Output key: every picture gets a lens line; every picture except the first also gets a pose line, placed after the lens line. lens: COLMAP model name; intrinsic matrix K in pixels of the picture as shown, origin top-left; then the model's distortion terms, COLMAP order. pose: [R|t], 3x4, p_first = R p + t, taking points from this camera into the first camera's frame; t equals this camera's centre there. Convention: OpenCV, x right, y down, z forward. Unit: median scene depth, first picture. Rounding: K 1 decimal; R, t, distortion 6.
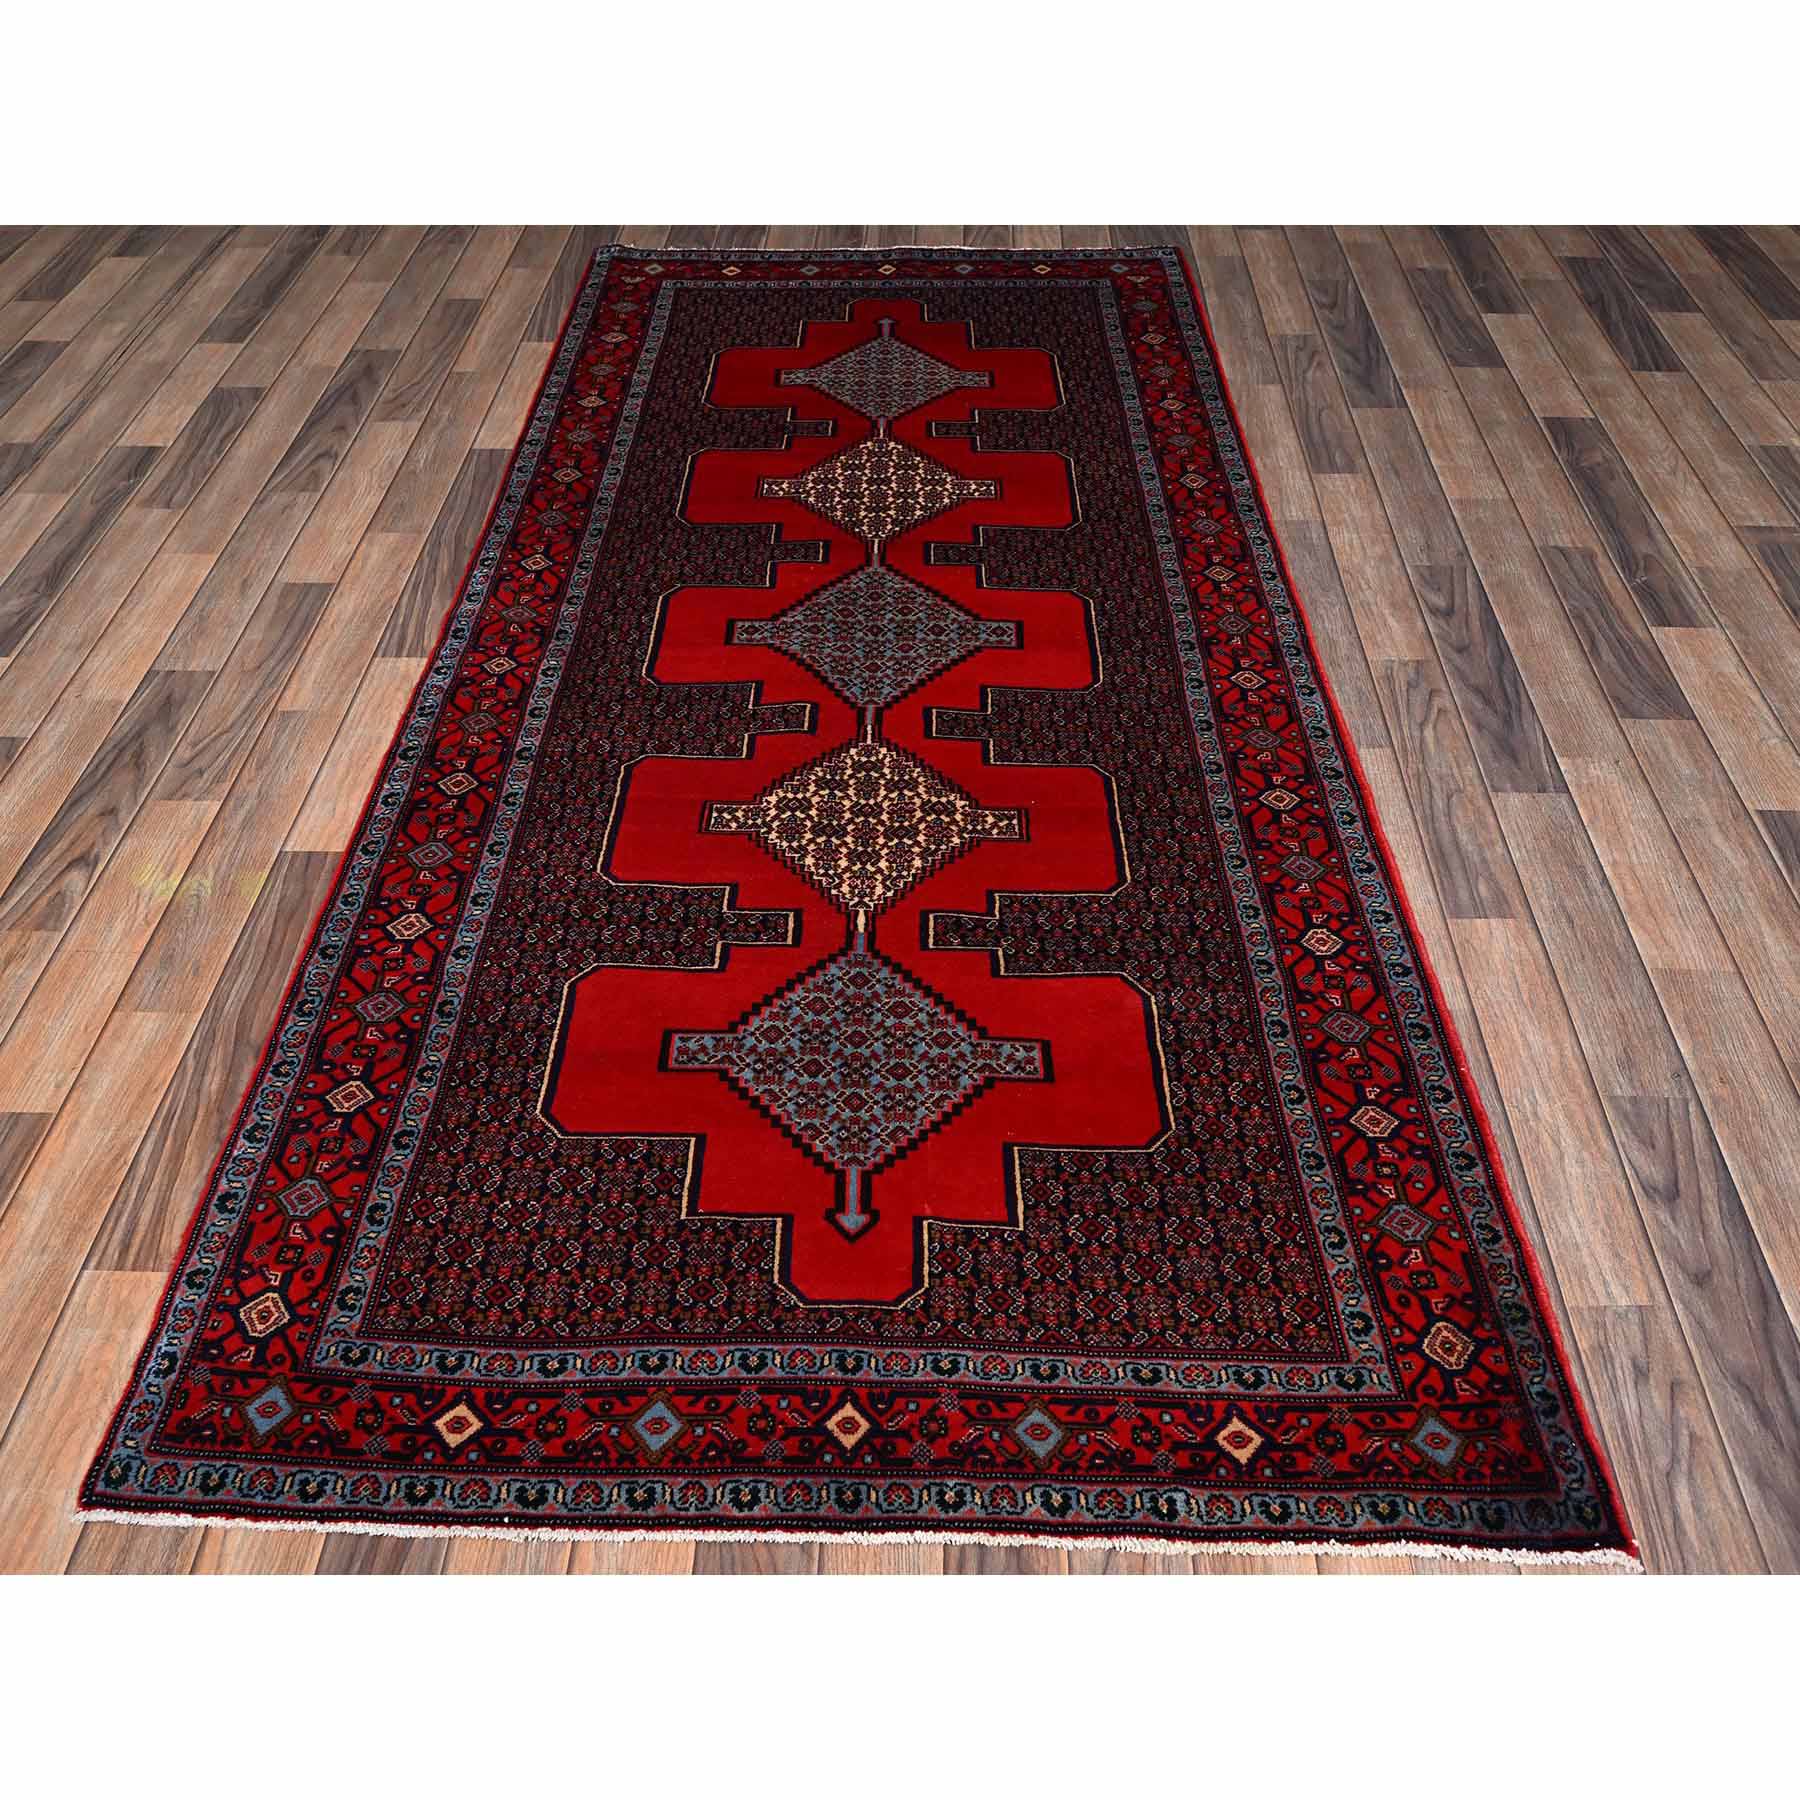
lens RADIAL K [[1669.2, 0, 900.0], [0, 1669.2, 900.0], [0, 0, 1]] dist [0.006441, 0.006034]
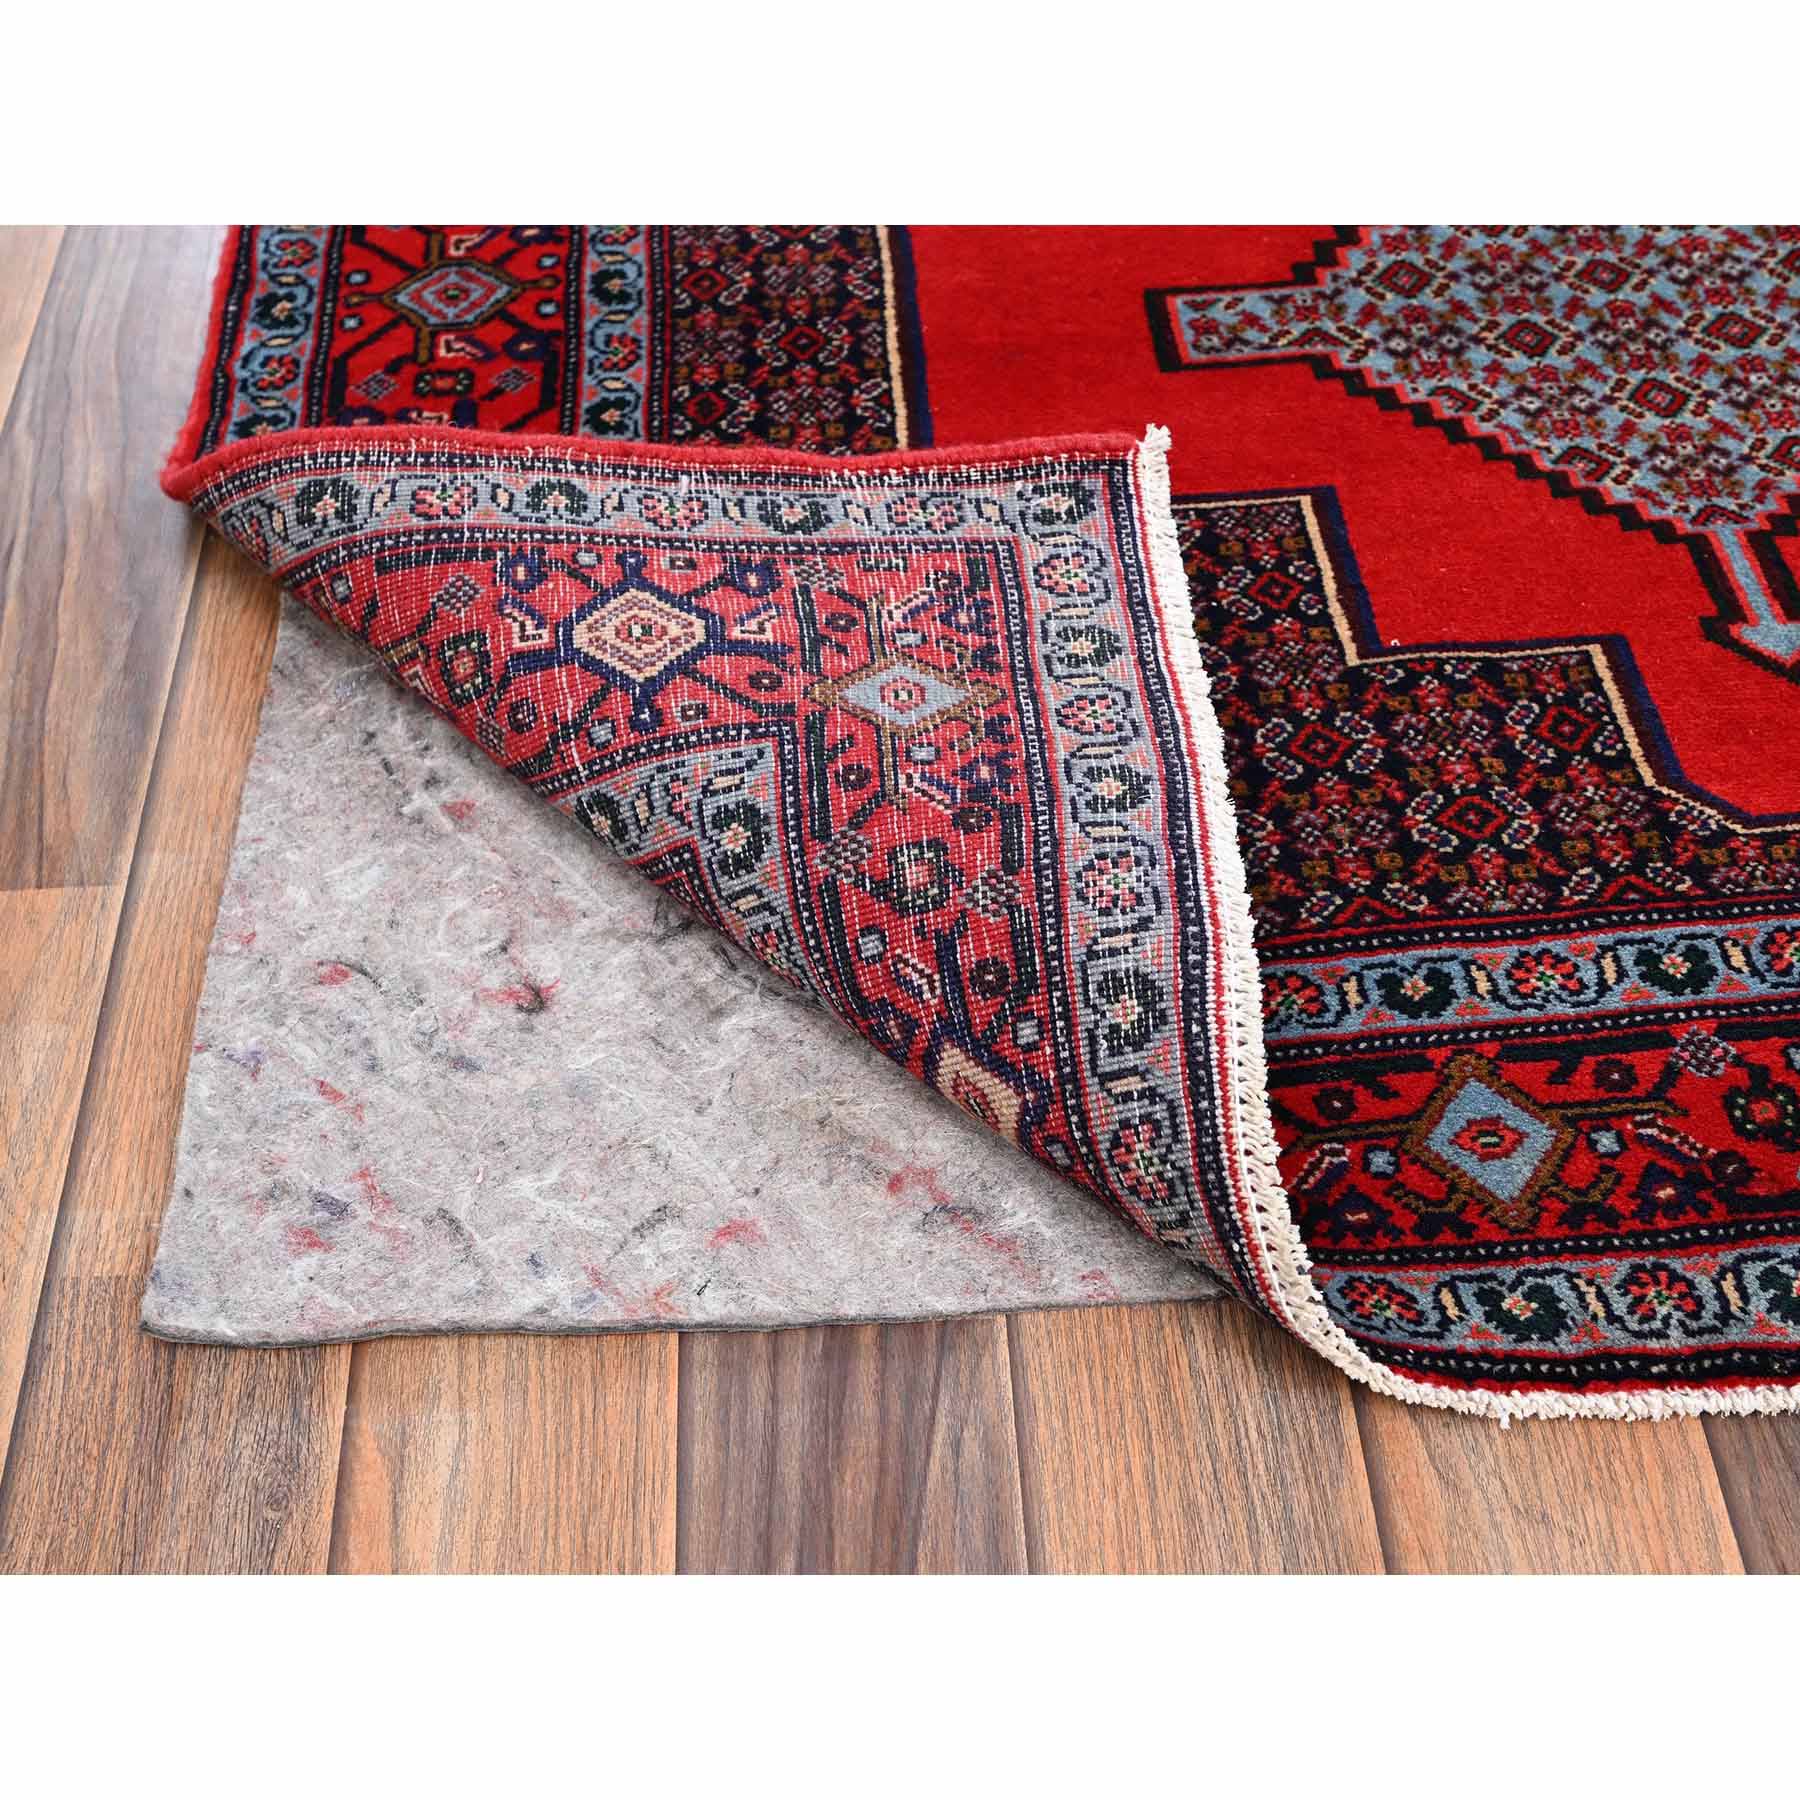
lens RADIAL K [[2316.0, 0, 900.0], [0, 2316.0, 900.0], [0, 0, 1]] dist [-0.014954, -0.020127]
pose [[0.996437, -0.076777, 0.034894, -0.233421], [0.071498, 0.988496, 0.133278, 0.146968], [-0.044725, -0.130308, 0.990464, 0.400173]]
